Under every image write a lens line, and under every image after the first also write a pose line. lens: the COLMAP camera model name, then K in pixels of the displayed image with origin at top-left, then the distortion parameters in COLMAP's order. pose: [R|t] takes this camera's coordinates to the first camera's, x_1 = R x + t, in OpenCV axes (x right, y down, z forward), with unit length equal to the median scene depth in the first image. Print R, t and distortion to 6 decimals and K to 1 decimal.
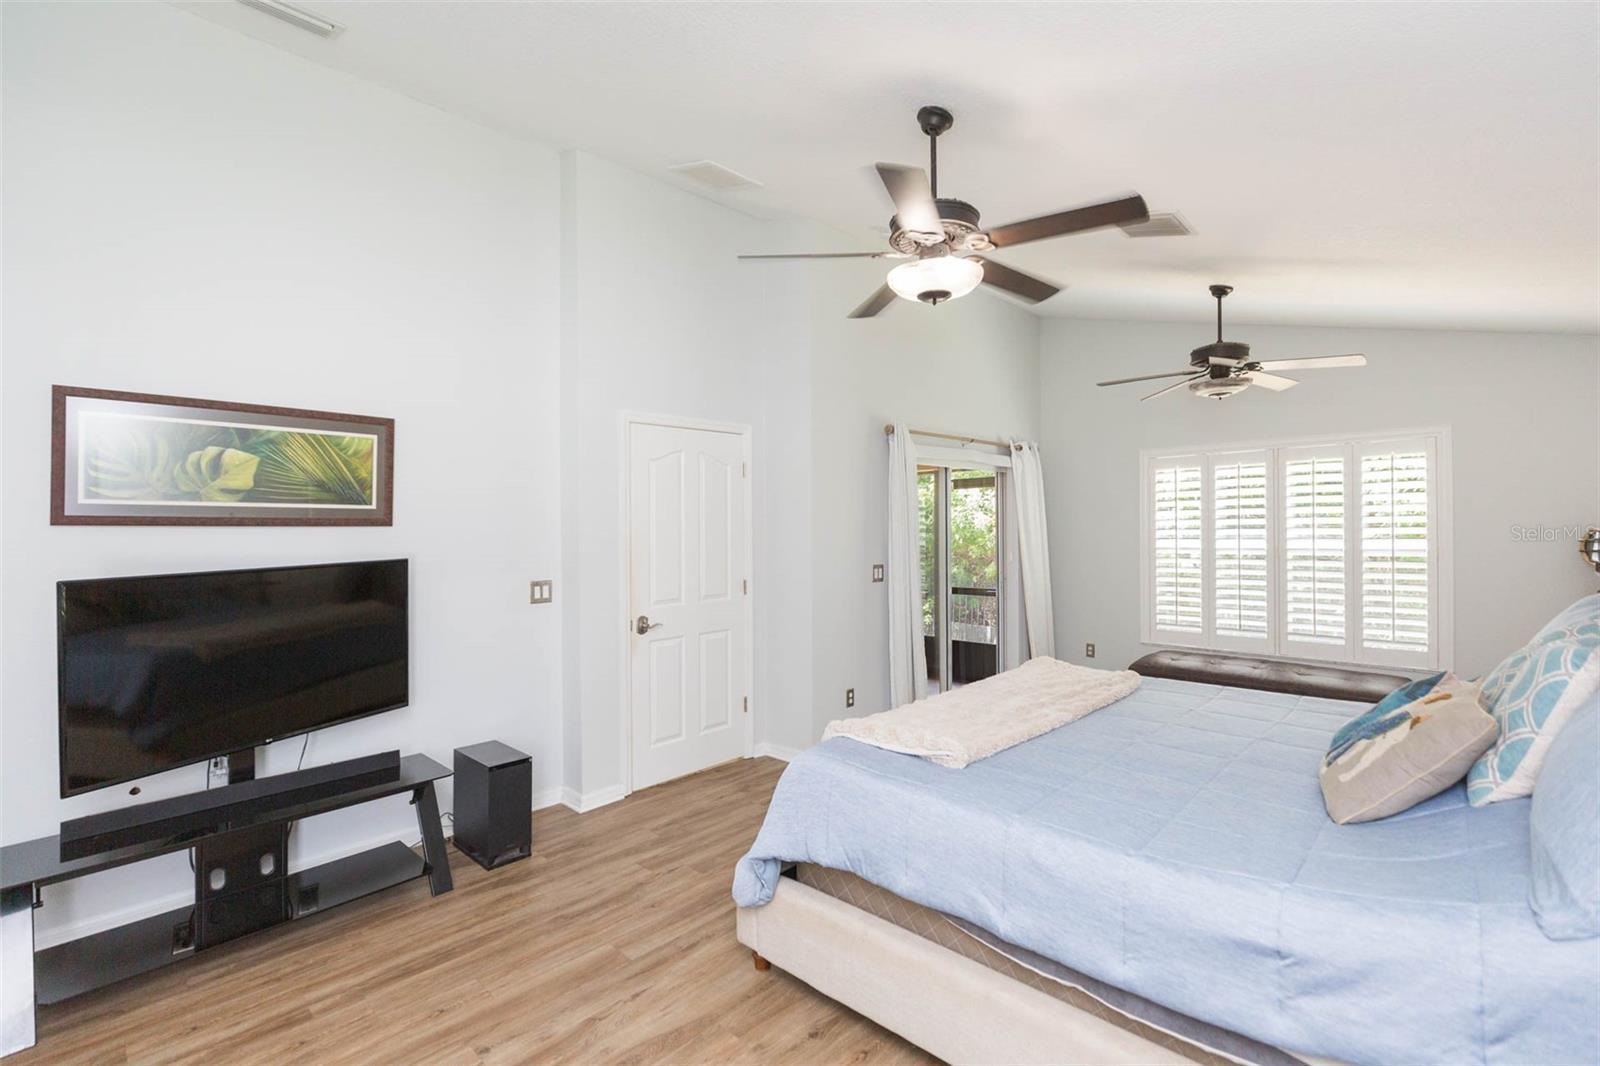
lens RADIAL K [[710.9, 0, 836.8], [0, 710.9, 524.0], [0, 0, 1]] dist [0.000624, 0.000130]
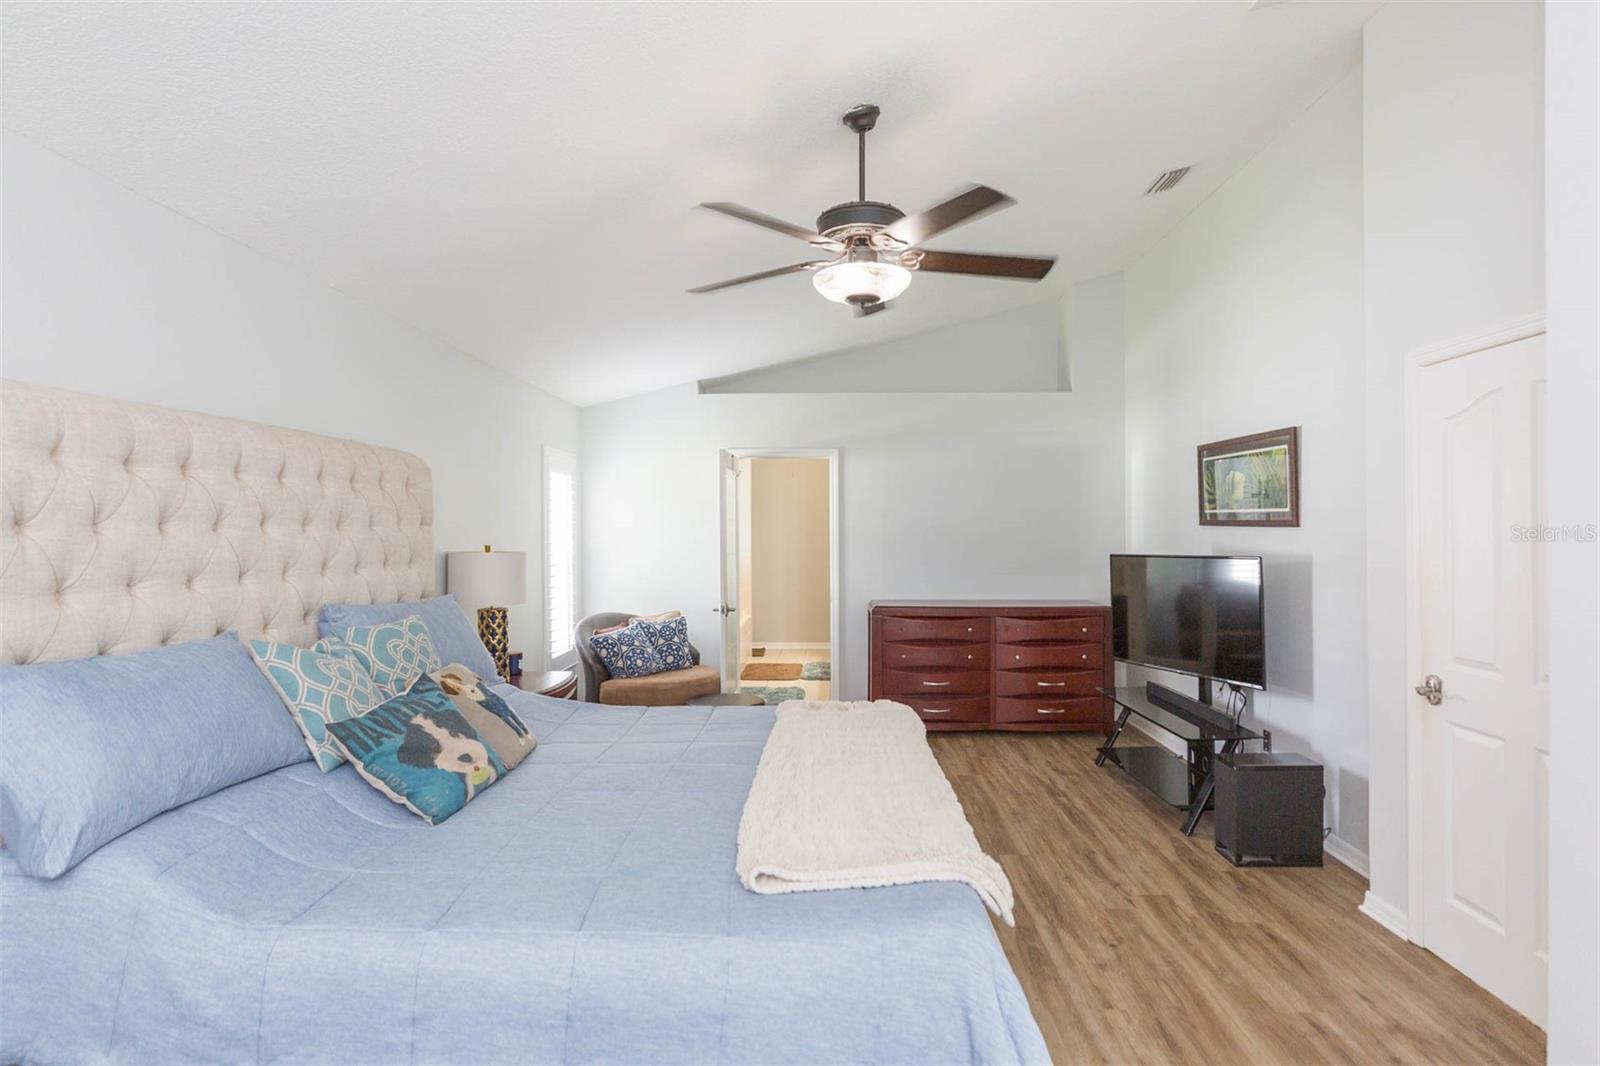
lens RADIAL K [[825.2, 0, 804.4], [0, 825.2, 526.7], [0, 0, 1]] dist [0.000749, -0.000431]
pose [[-0.754645, 0.003098, -0.656126, 0.778979], [0.001202, 0.999994, 0.003339, -0.002845], [0.656132, 0.001731, -0.754644, 1.513332]]
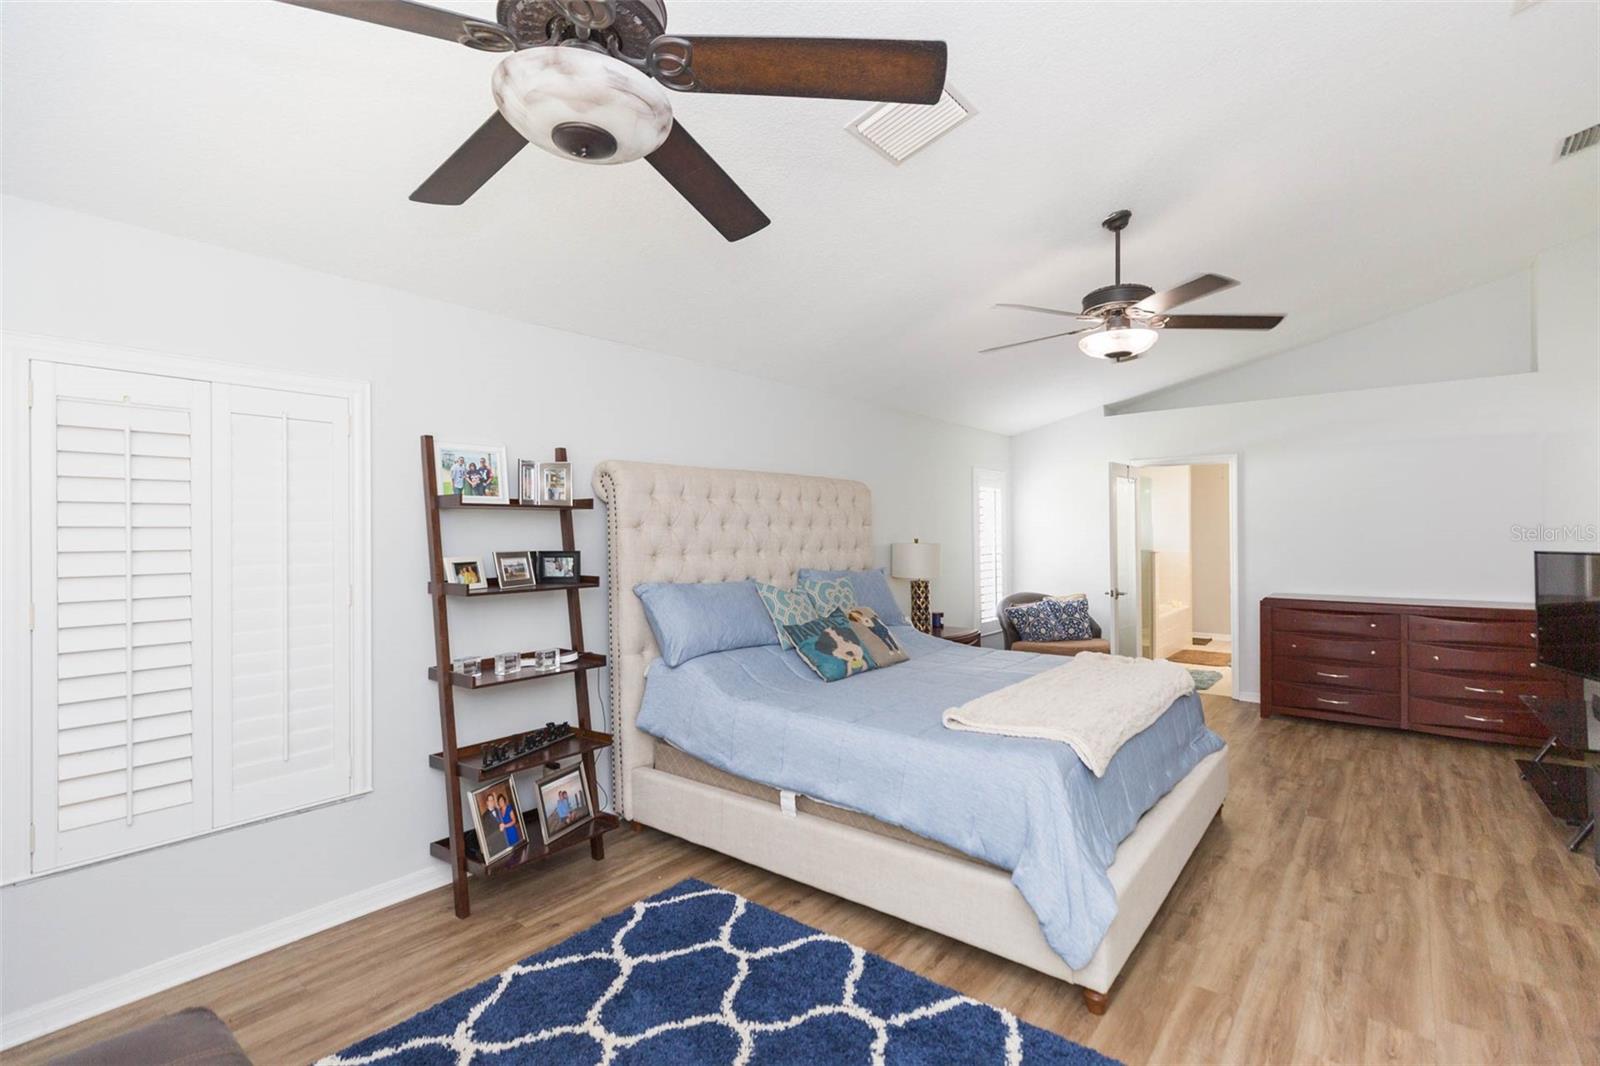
lens RADIAL K [[726.1, 0, 799.7], [0, 726.1, 526.3], [0, 0, 1]] dist [0.001670, 0.000175]
pose [[-0.998653, 0.008290, -0.051224, 0.659600], [0.008412, 0.999962, -0.002172, 0.002992], [0.051204, -0.002600, -0.998685, 1.937977]]
